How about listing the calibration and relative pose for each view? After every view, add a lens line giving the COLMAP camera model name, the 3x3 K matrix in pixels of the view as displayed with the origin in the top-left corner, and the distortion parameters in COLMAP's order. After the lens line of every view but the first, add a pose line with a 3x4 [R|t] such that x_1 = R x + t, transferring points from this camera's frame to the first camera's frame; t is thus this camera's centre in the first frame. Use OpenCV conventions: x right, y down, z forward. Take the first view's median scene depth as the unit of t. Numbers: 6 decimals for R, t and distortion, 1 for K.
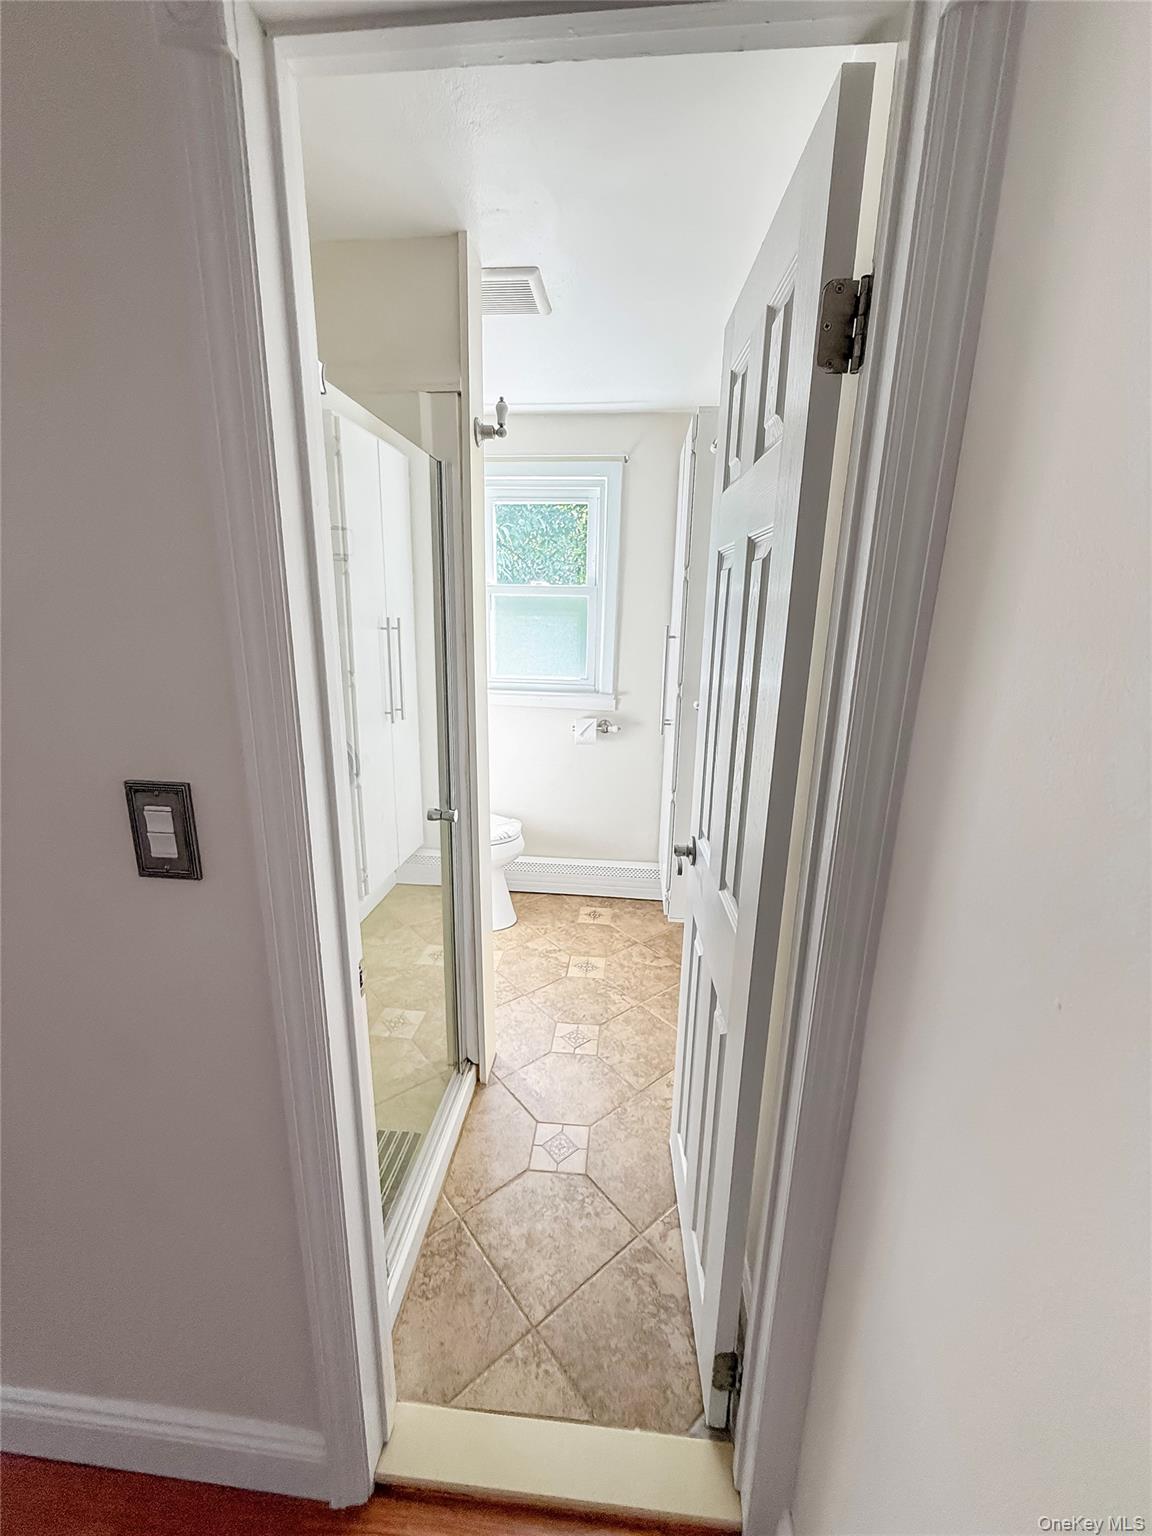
lens RADIAL K [[626.1, 0, 586.0], [0, 626.1, 747.5], [0, 0, 1]] dist [-0.008510, 0.001251]
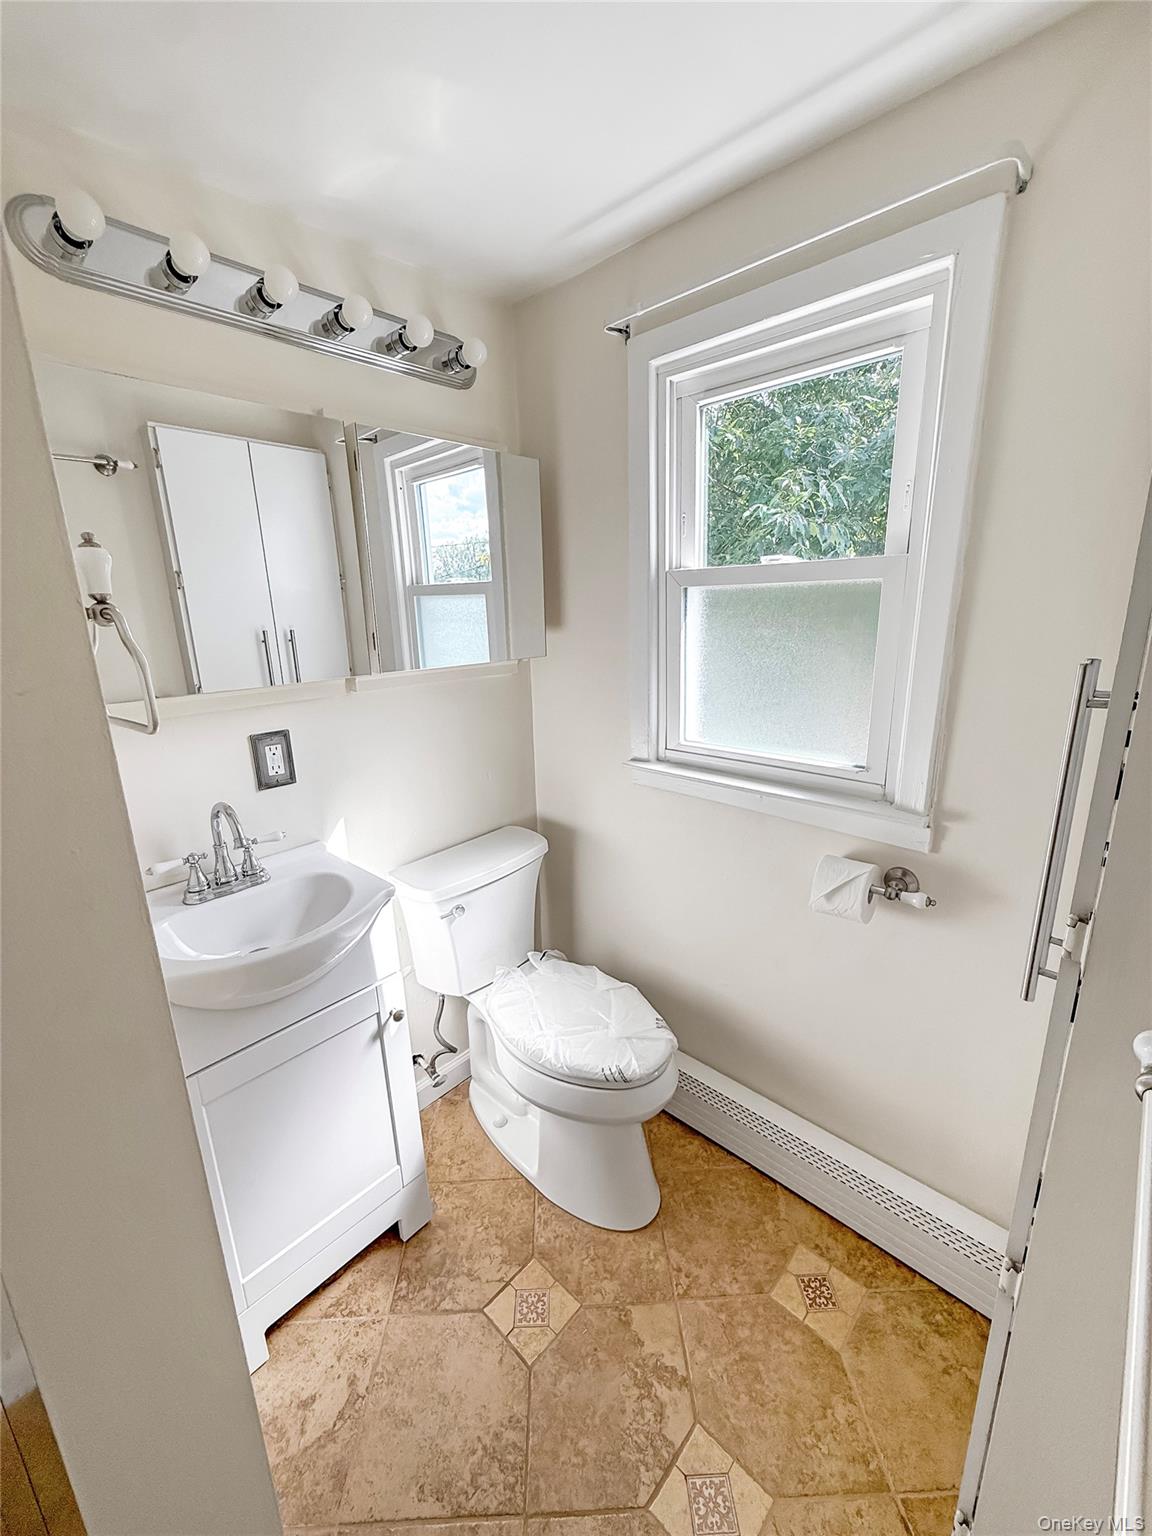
lens RADIAL K [[626.1, 0, 555.3], [0, 626.1, 761.6], [0, 0, 1]] dist [-0.008510, 0.001251]
pose [[0.789520, 0.108461, -0.604064, 0.114304], [-0.100506, 0.993822, 0.047080, -0.138519], [0.605439, 0.023541, 0.795544, 0.631730]]
